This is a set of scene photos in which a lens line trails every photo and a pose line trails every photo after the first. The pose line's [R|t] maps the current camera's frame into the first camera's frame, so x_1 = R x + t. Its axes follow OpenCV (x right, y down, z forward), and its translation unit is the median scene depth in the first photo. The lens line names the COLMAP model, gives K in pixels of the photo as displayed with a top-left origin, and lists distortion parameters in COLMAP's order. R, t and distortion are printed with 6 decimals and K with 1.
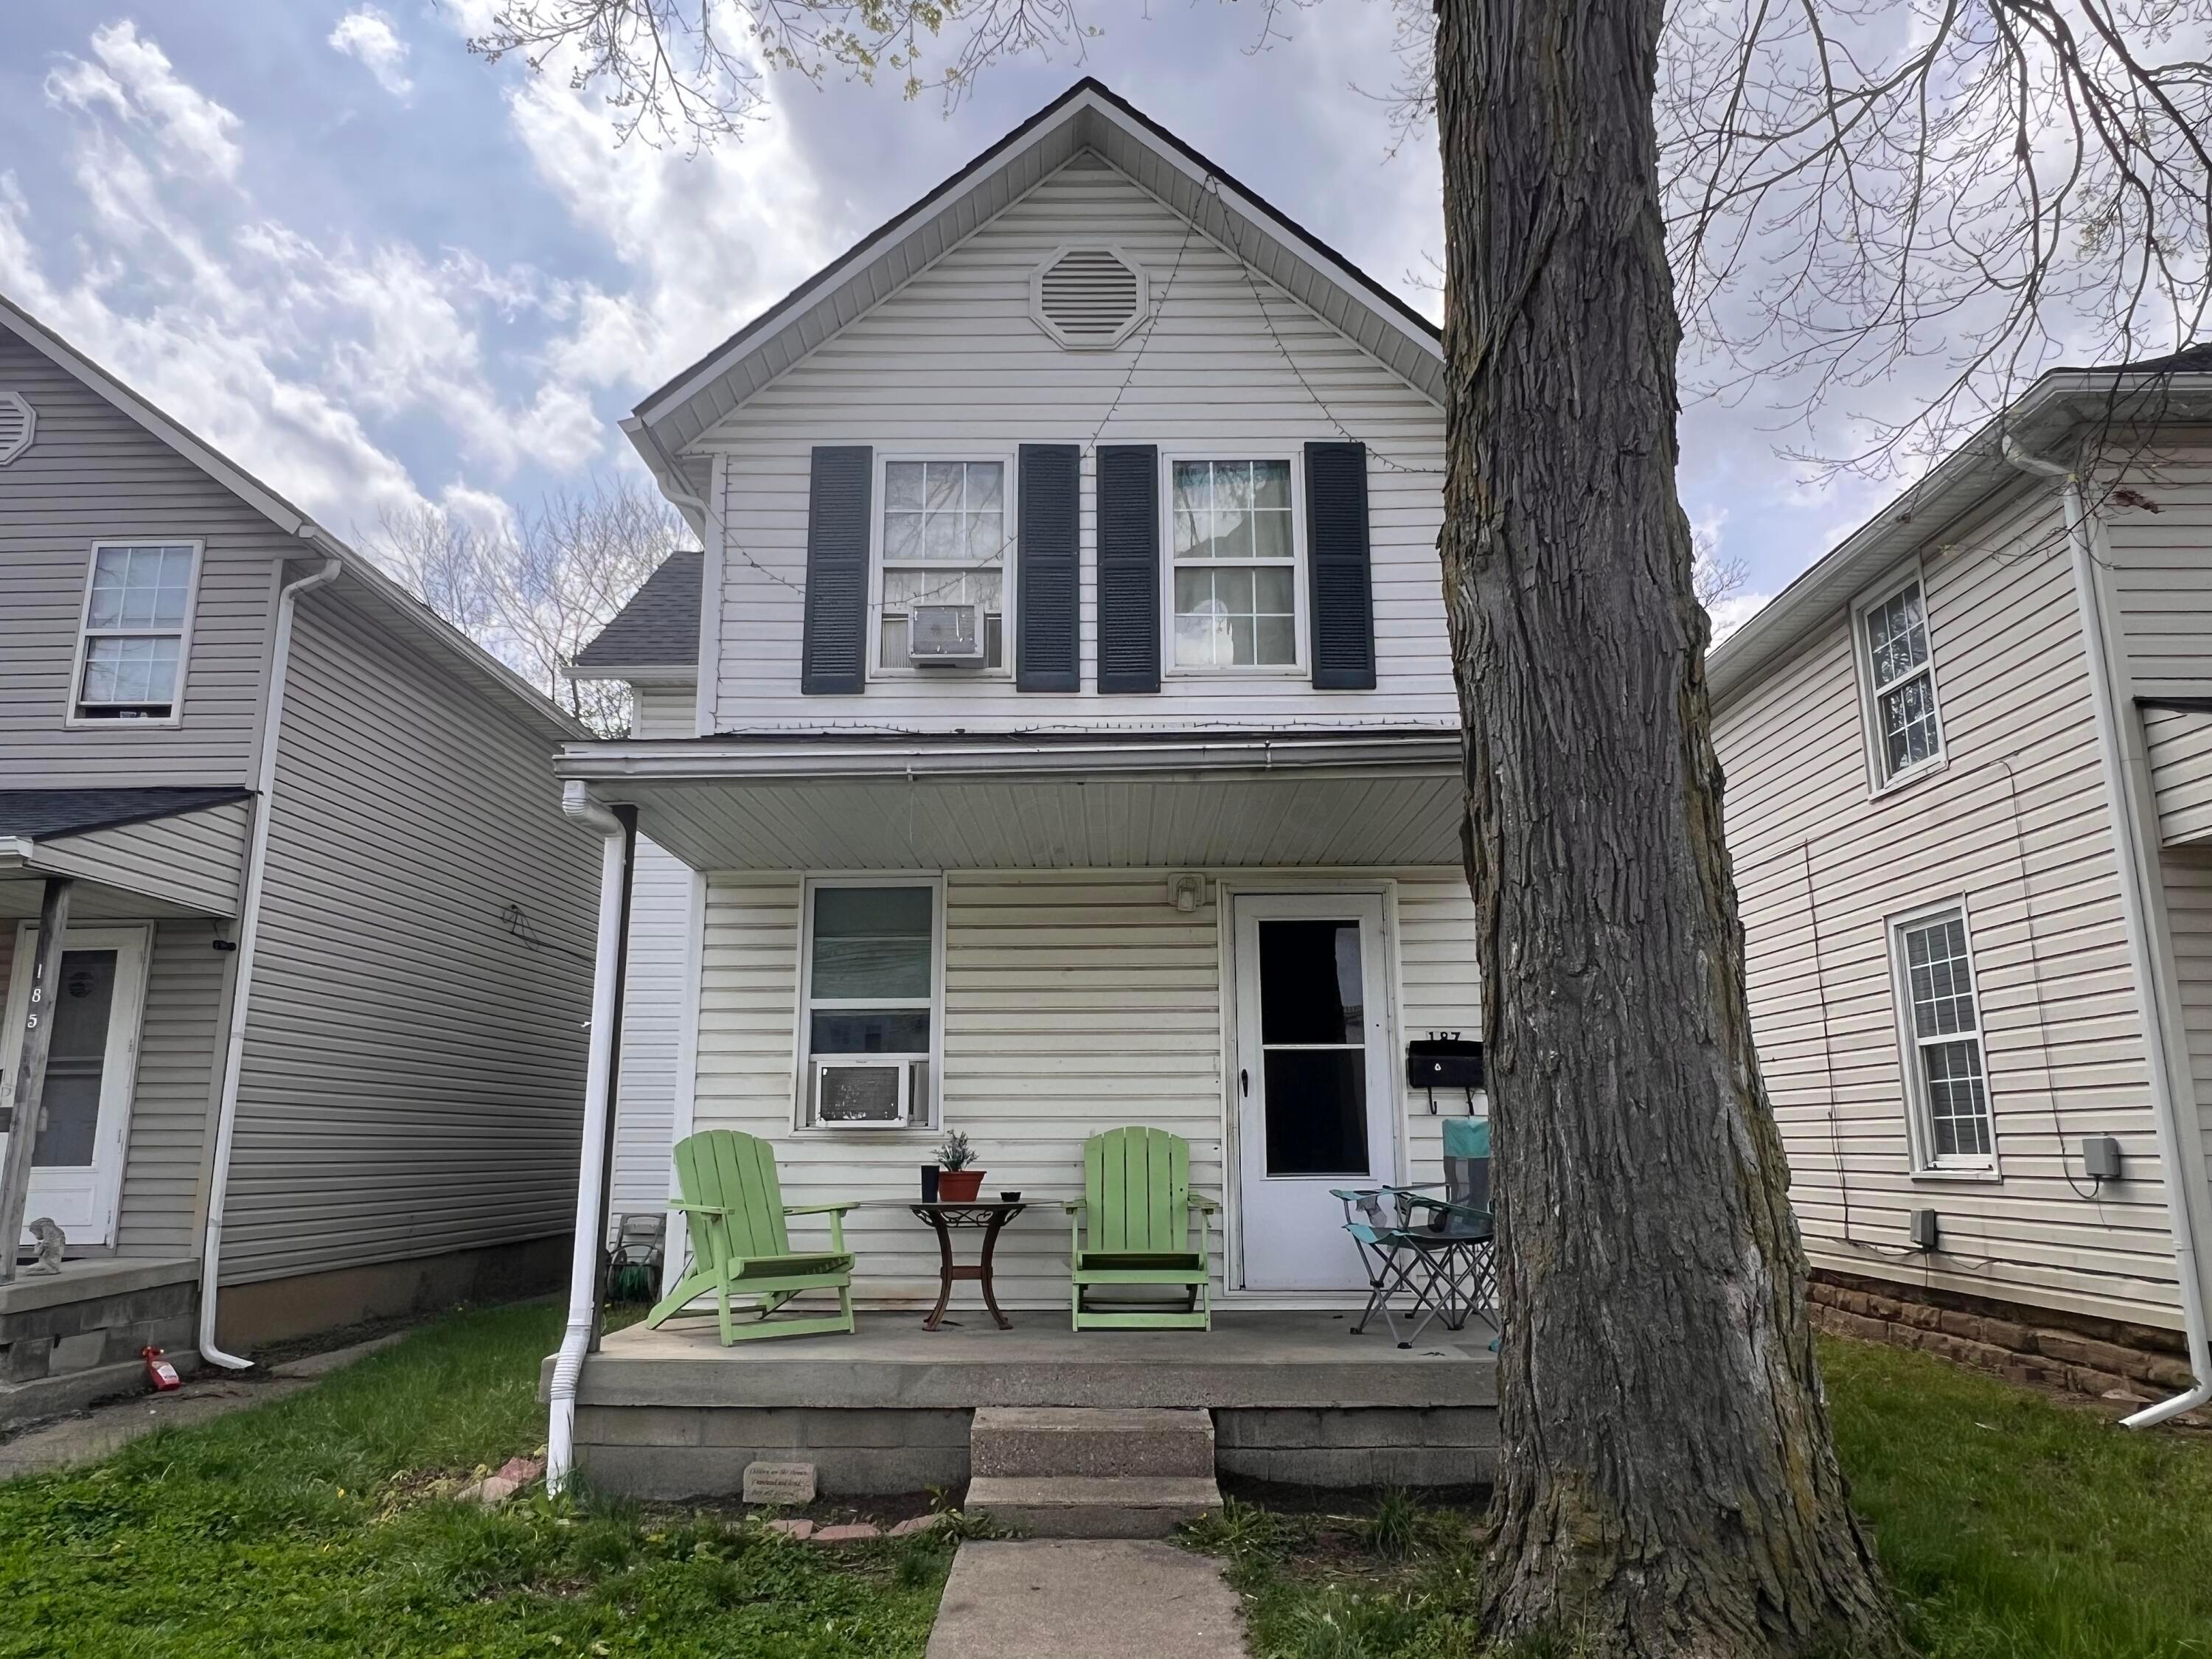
lens RADIAL K [[1461.6, 0, 1089.2], [0, 1461.6, 836.3], [0, 0, 1]] dist [0.000812, -0.002916]
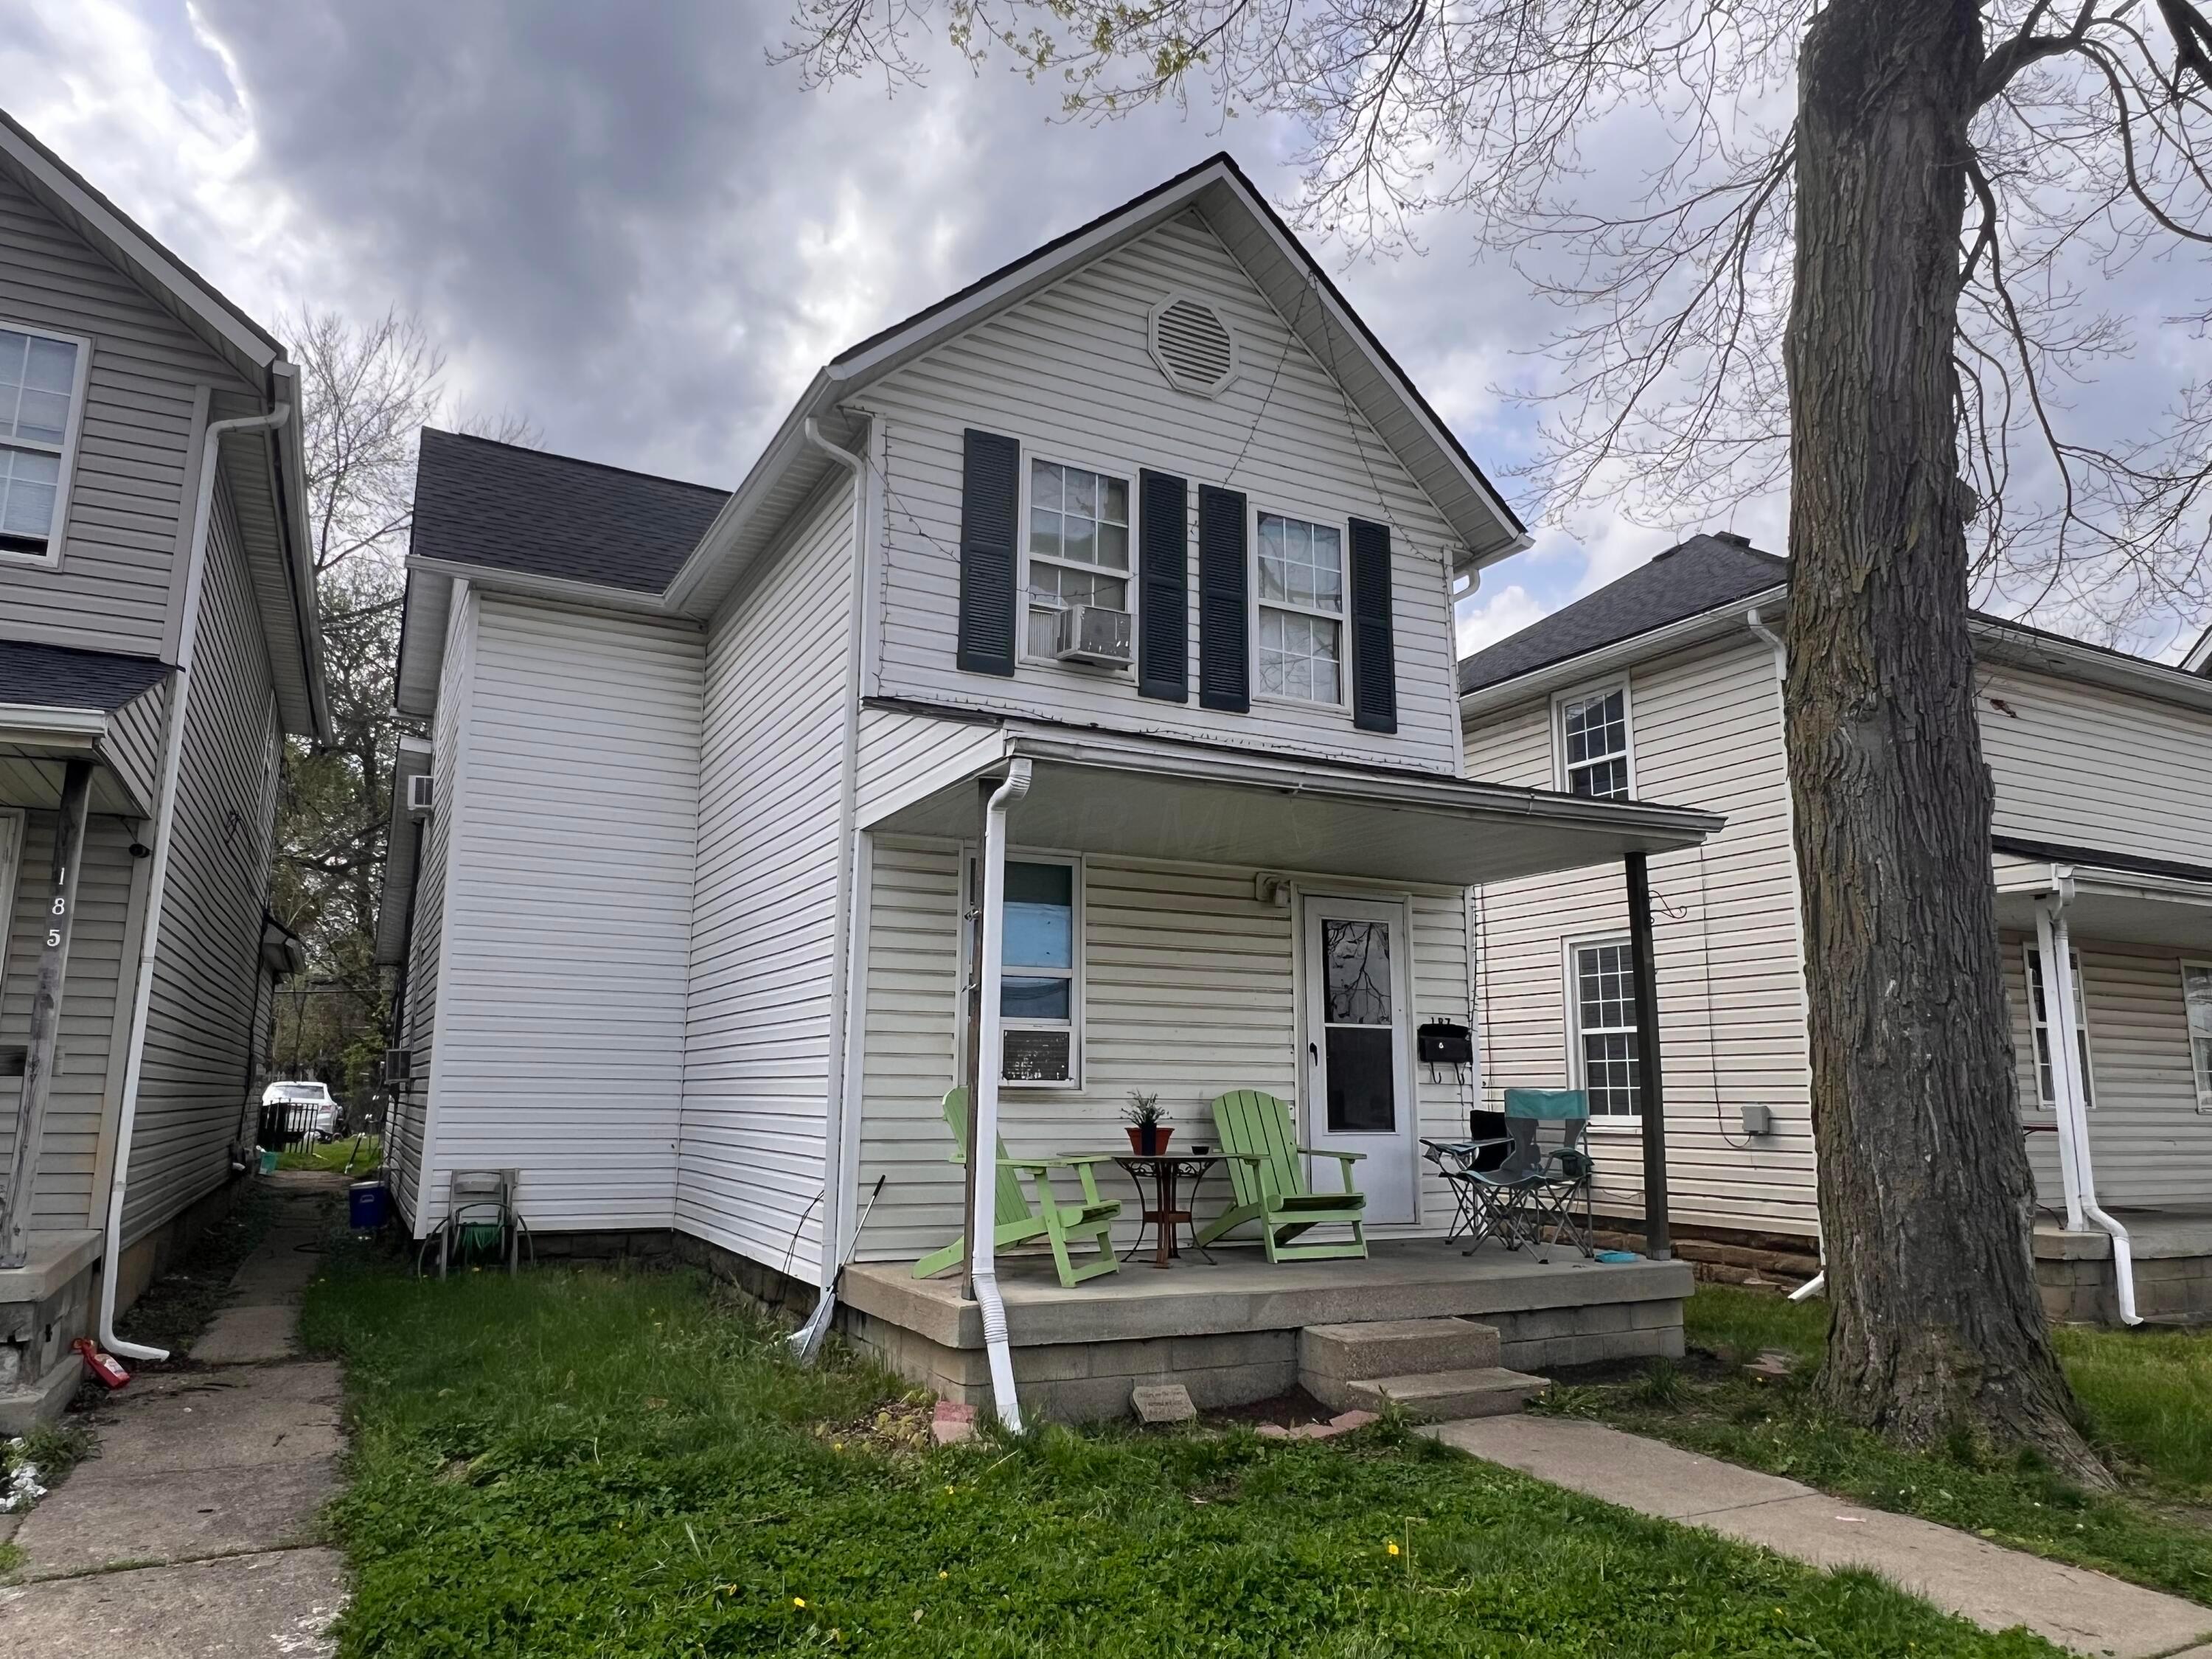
lens RADIAL K [[1461.6, 0, 1089.2], [0, 1461.6, 827.6], [0, 0, 1]] dist [0.000812, -0.002916]
pose [[0.882462, 0.096580, 0.460362, -0.584265], [-0.109133, 0.994027, 0.000659, 0.003711], [-0.457549, -0.050822, 0.887731, 0.031757]]
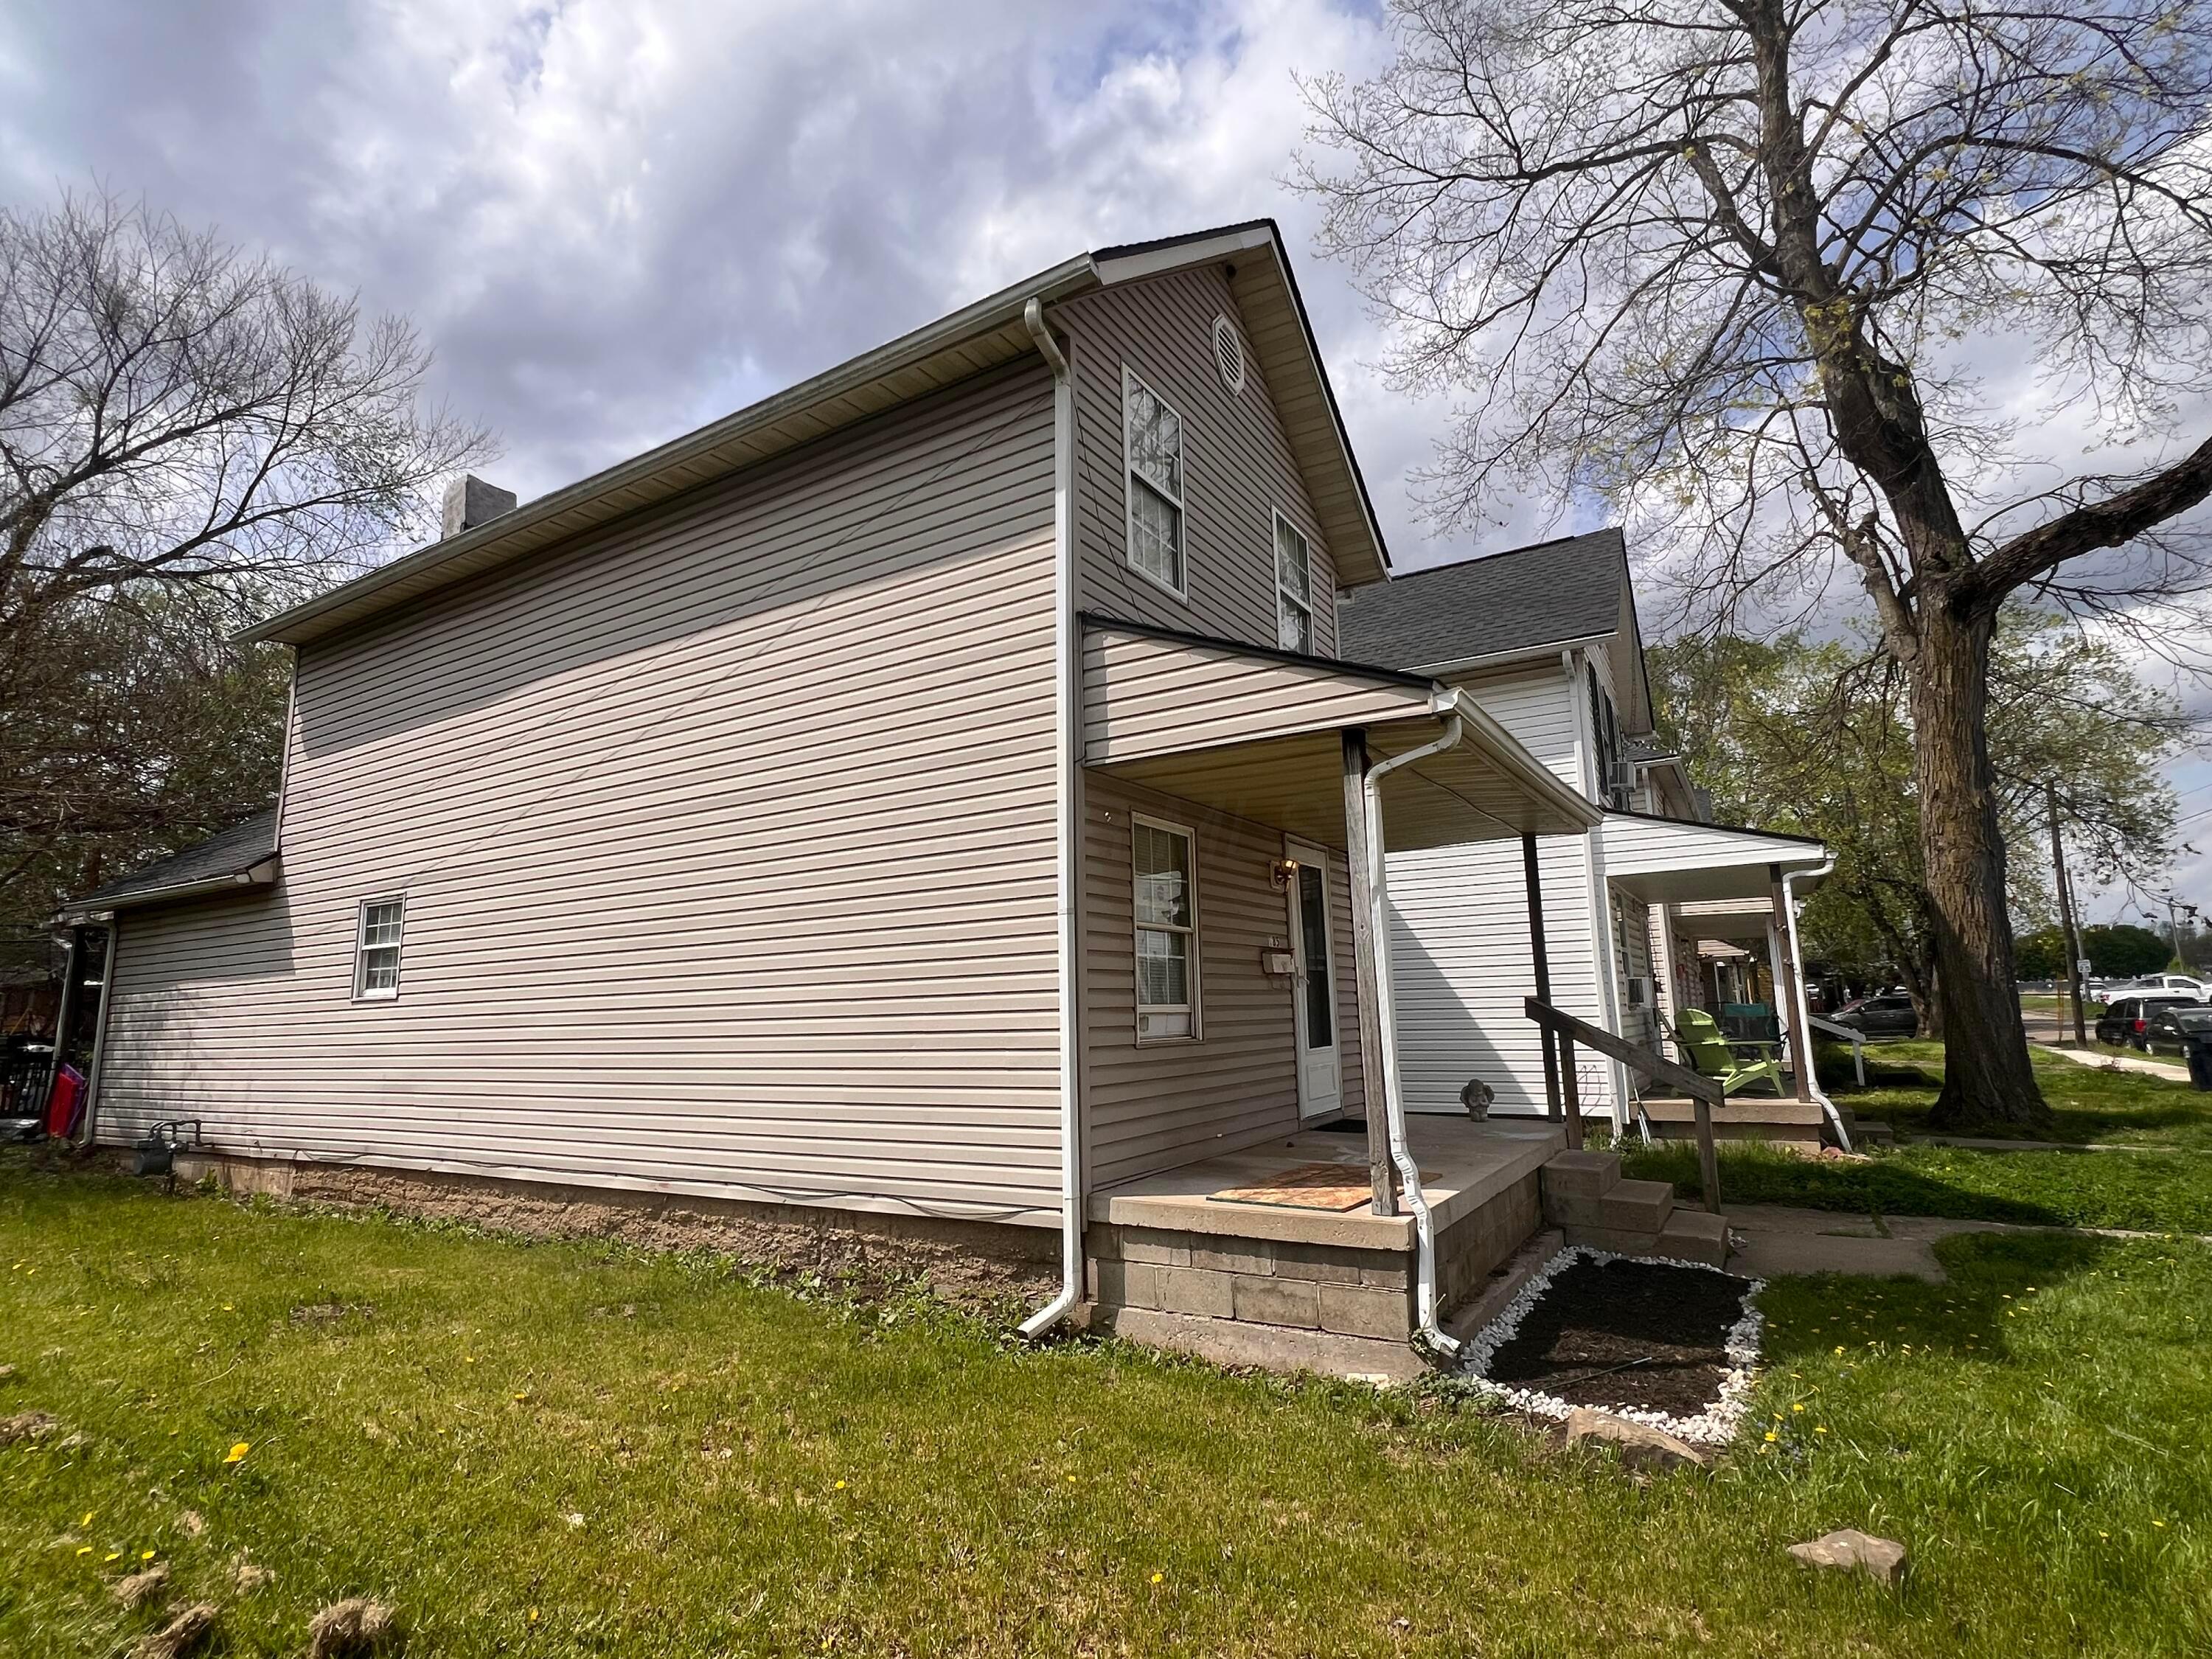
lens RADIAL K [[1116.0, 0, 1100.5], [0, 1116.0, 823.8], [0, 0, 1]] dist [-0.001154, -0.000448]
pose [[0.493435, 0.137396, 0.858862, -1.834802], [-0.157510, 0.985234, -0.067120, 0.154936], [-0.855402, -0.102160, 0.507790, 0.813070]]
